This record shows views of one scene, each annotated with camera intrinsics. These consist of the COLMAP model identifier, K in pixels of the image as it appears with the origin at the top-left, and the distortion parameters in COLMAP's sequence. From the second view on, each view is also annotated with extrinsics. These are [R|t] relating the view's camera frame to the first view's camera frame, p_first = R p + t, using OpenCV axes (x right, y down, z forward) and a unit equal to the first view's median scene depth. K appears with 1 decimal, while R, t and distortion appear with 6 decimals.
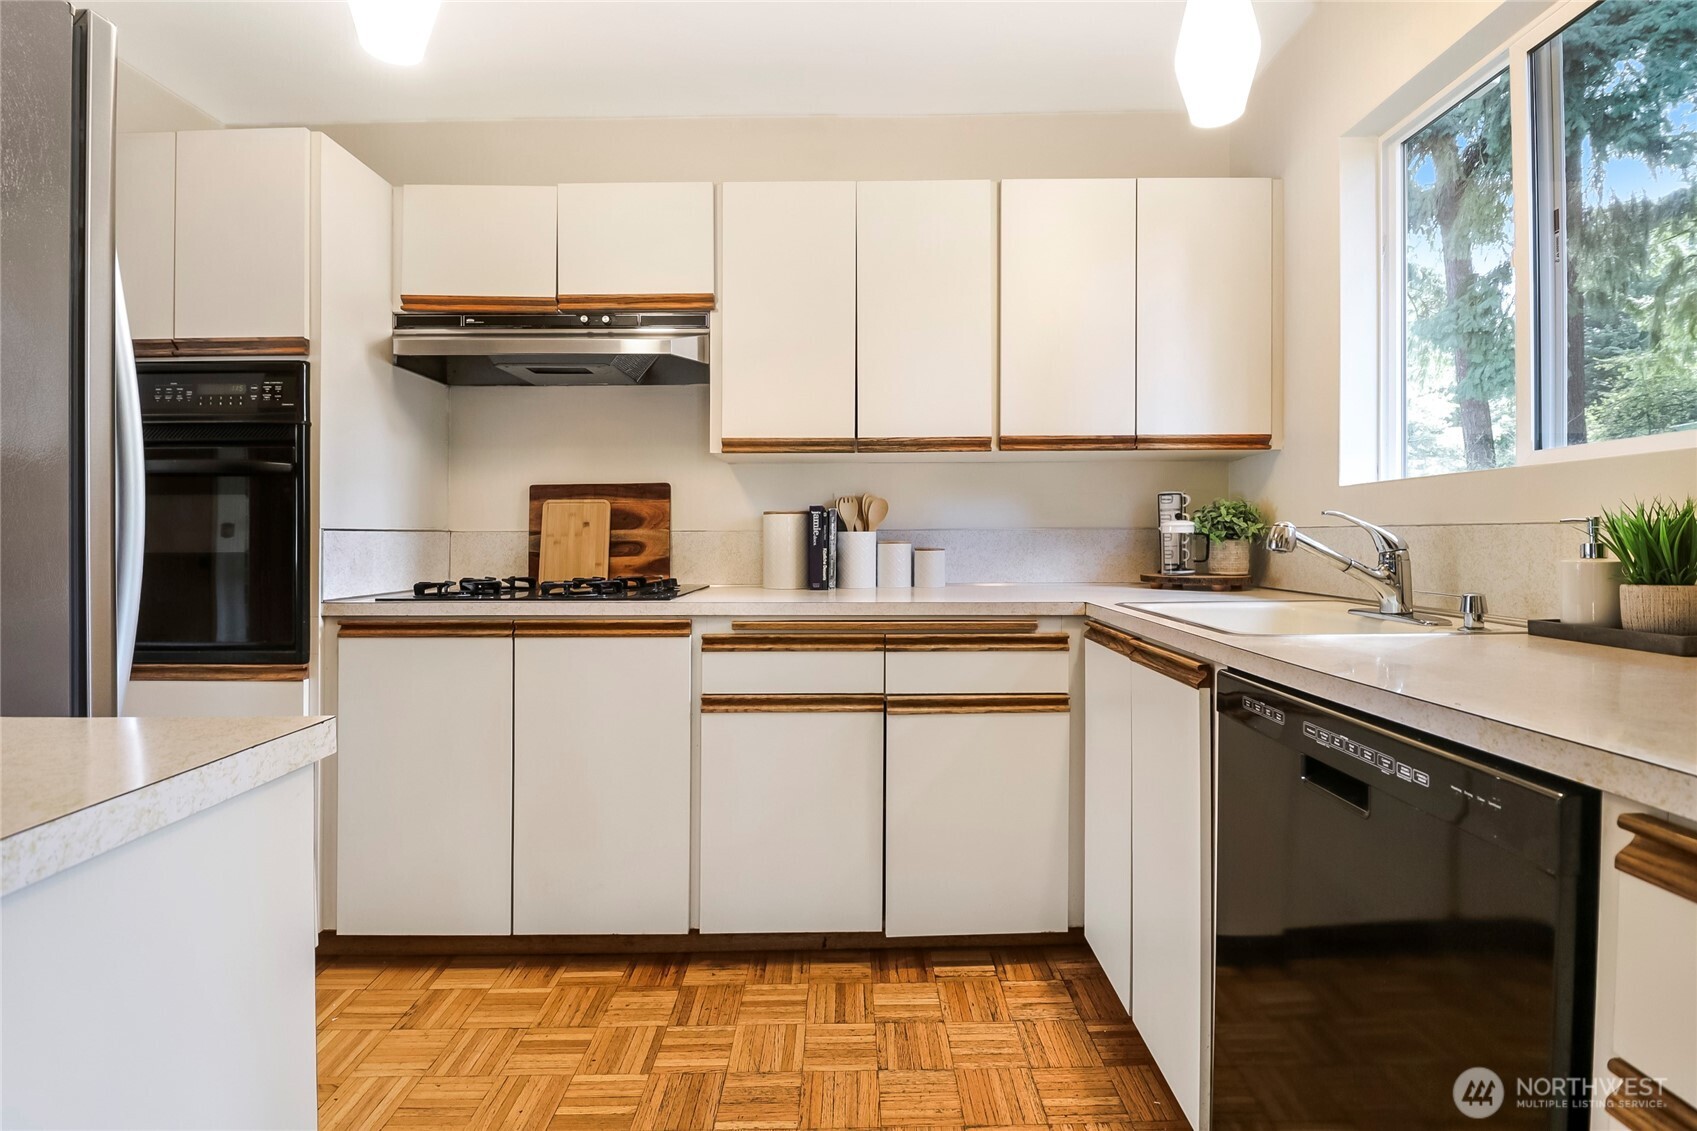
lens RADIAL K [[780.0, 0, 842.5], [0, 780.0, 540.7], [0, 0, 1]] dist [0.003536, -0.017400]
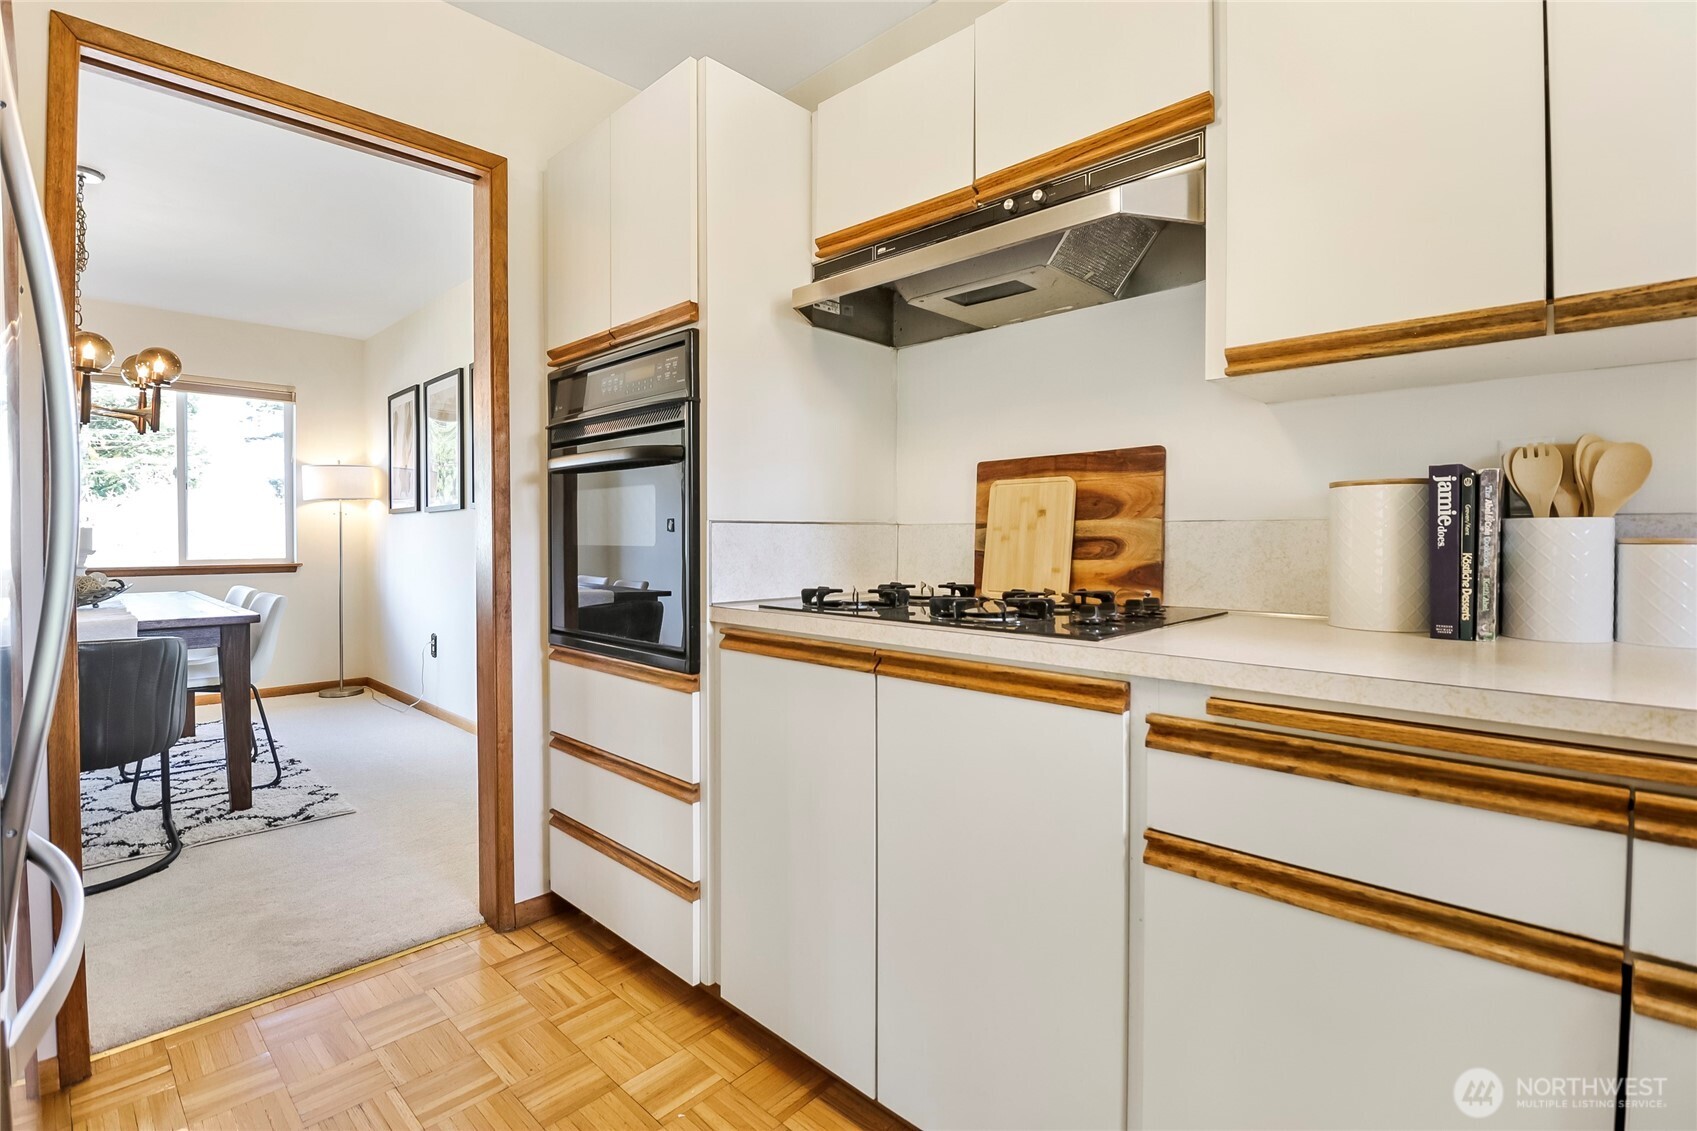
lens RADIAL K [[780.0, 0, 842.5], [0, 780.0, 540.7], [0, 0, 1]] dist [0.003536, -0.017400]
pose [[0.727394, 0.006802, -0.686186, 0.025823], [-0.004968, 0.999977, 0.004646, 0.001995], [0.686202, 0.000029, 0.727411, 0.411540]]
